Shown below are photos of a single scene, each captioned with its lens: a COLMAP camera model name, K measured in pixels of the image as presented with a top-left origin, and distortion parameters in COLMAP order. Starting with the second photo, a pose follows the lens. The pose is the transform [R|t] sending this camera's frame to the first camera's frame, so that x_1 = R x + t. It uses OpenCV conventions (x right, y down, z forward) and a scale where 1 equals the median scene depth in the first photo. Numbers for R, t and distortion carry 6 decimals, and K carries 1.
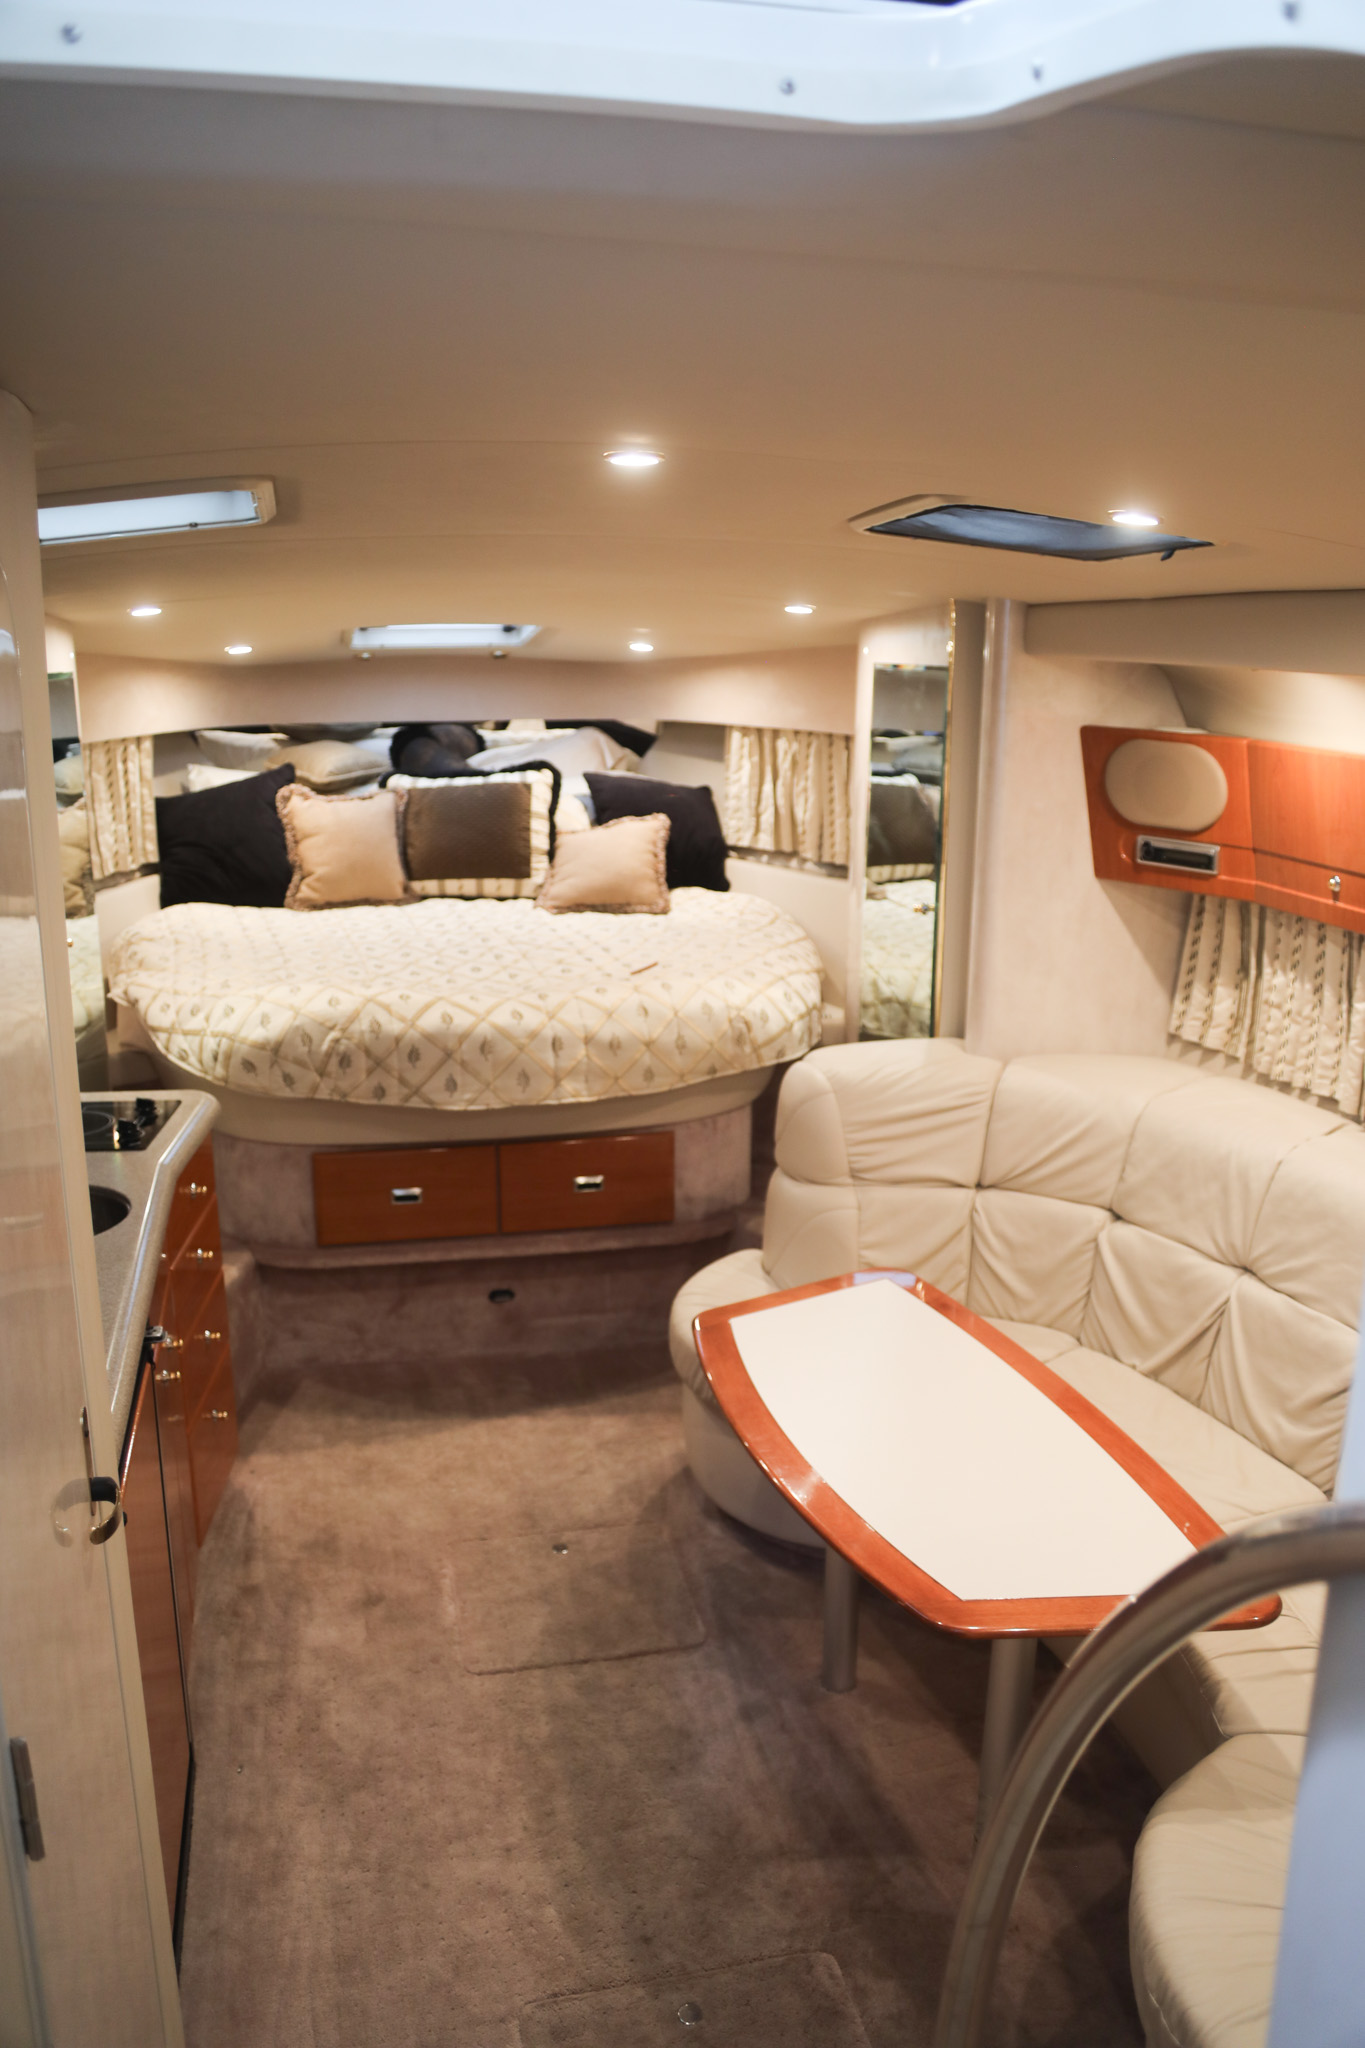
lens RADIAL K [[1649.0, 0, 682.5], [0, 1649.0, 1024.0], [0, 0, 1]] dist [-0.141260, 0.104655]
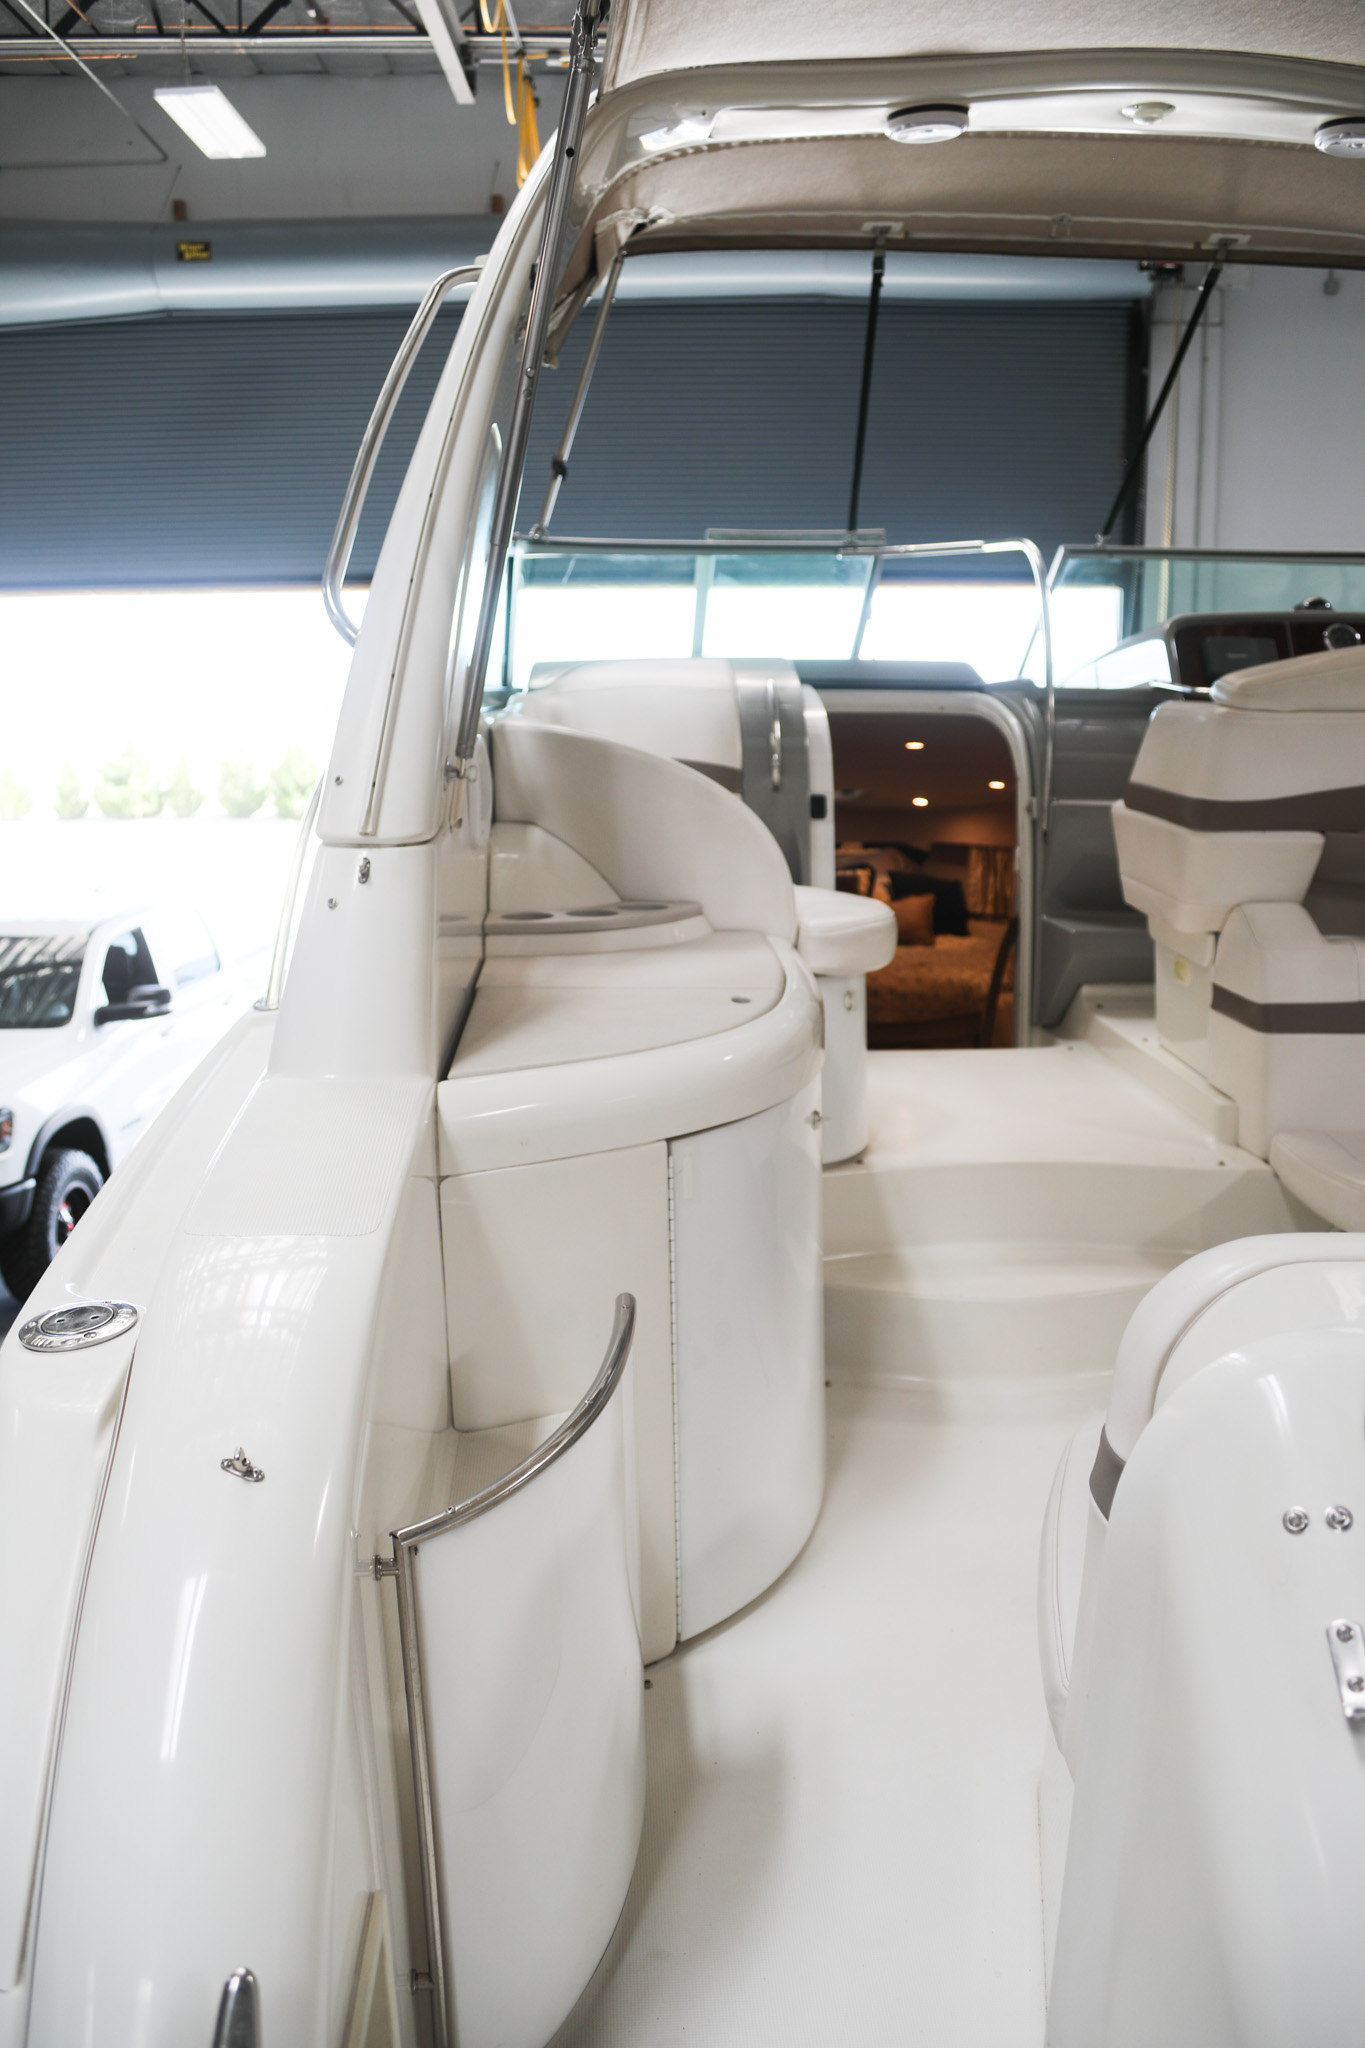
lens RADIAL K [[1649.0, 0, 682.5], [0, 1649.0, 1024.0], [0, 0, 1]] dist [-0.141260, 0.104655]
pose [[0.985141, 0.018232, -0.170774, 0.028744], [-0.032723, 0.996060, -0.082428, 0.172456], [0.168599, 0.086791, 0.981856, -0.800985]]
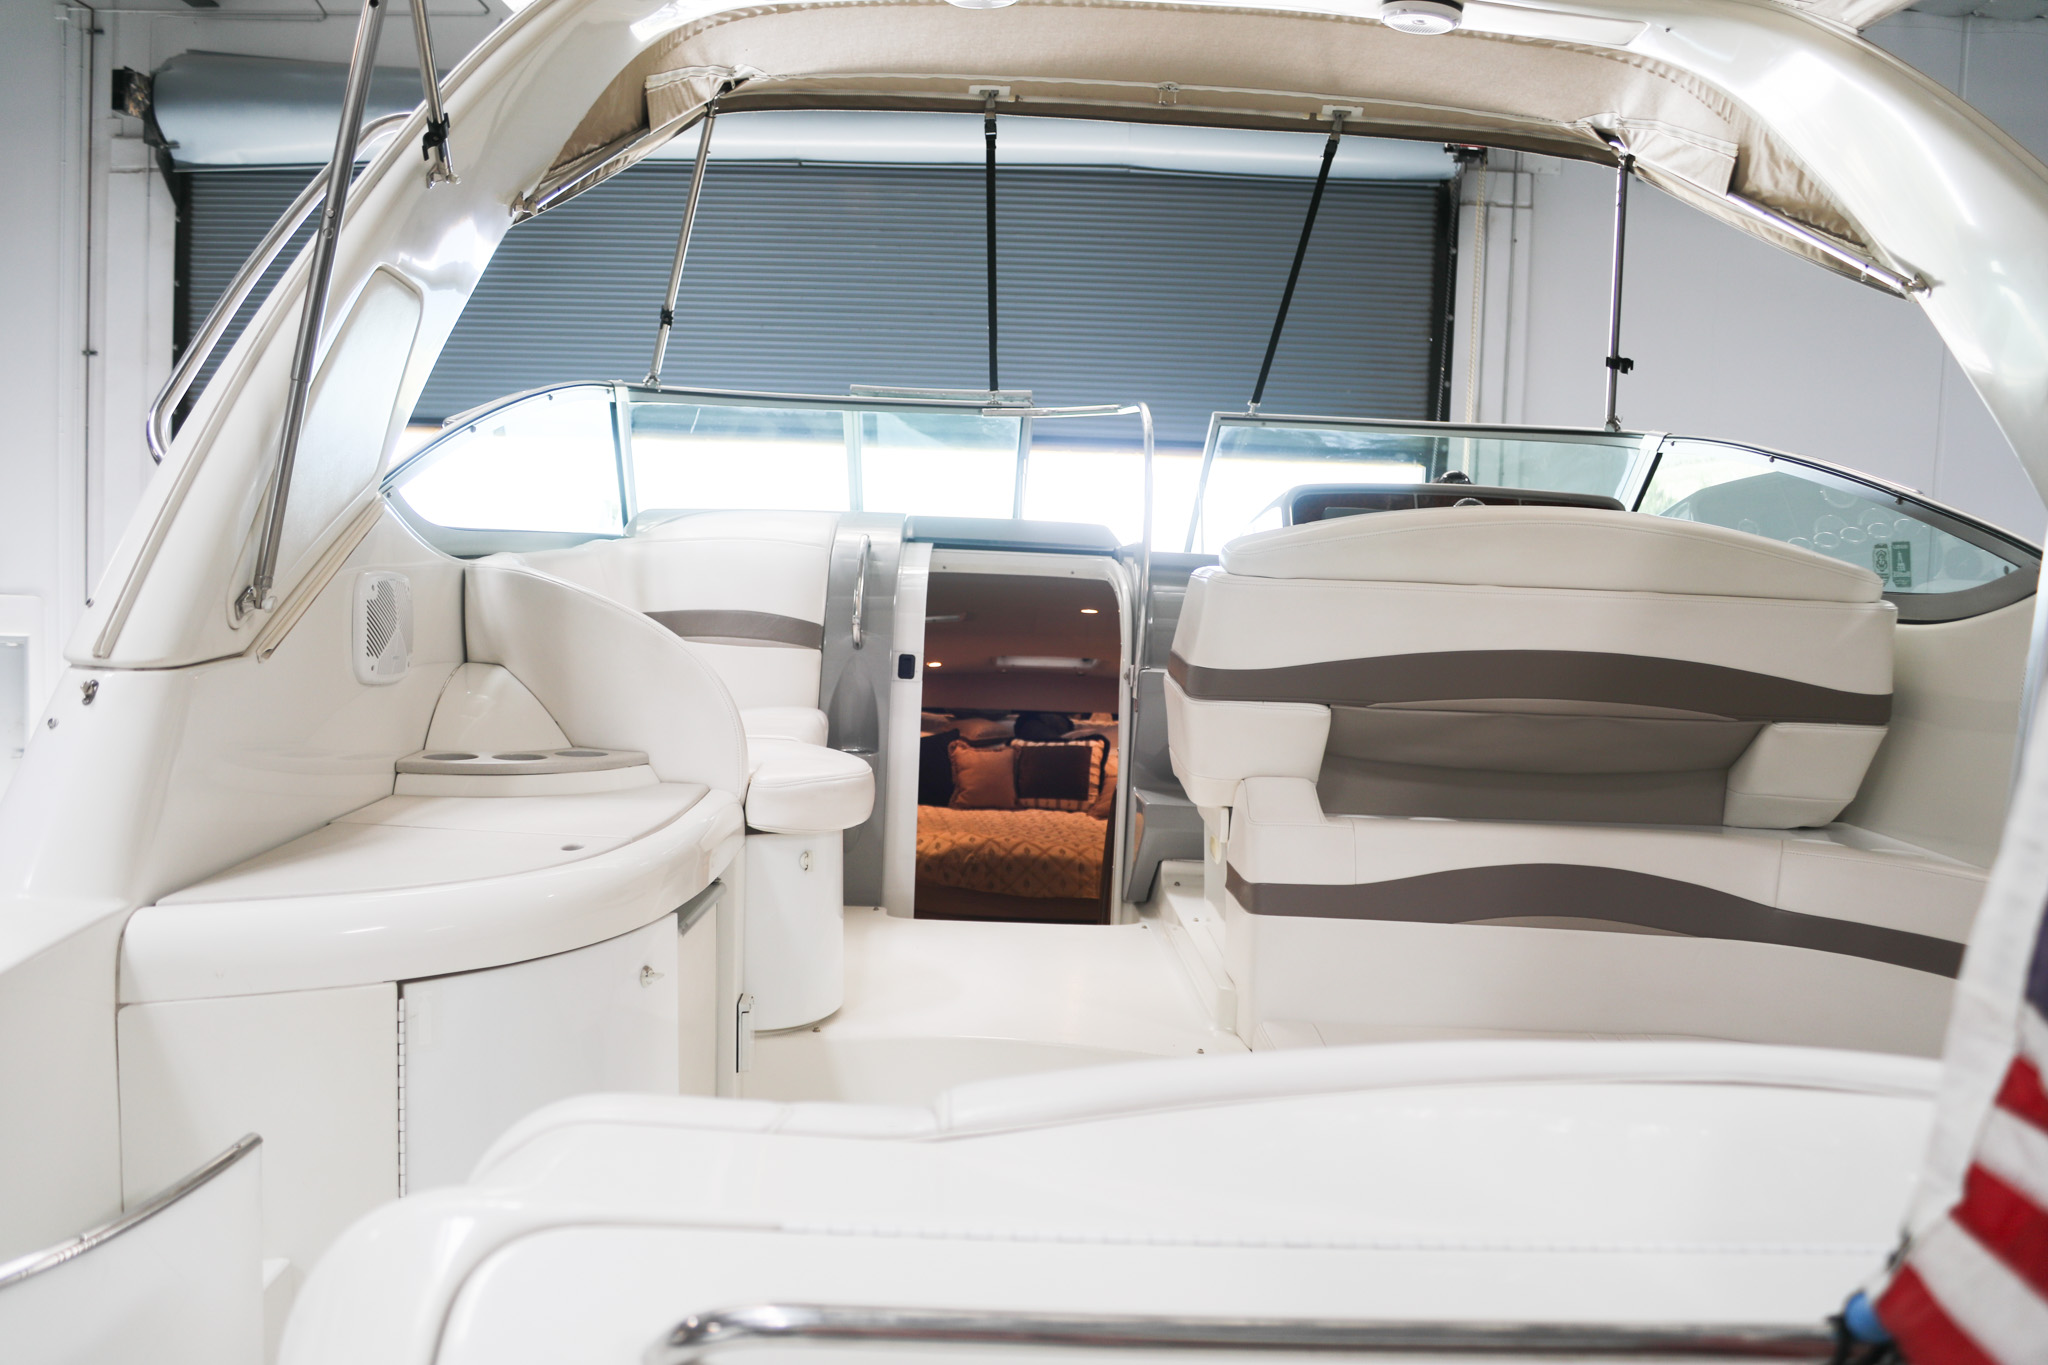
lens RADIAL K [[1700.0, 0, 1024.0], [0, 1700.0, 682.5], [0, 0, 1]] dist [-0.102076, 0.006082]
pose [[0.982202, 0.036966, -0.184153, 0.169688], [-0.075551, 0.975384, -0.207166, 0.168888], [0.171961, 0.217392, 0.960817, -0.774228]]
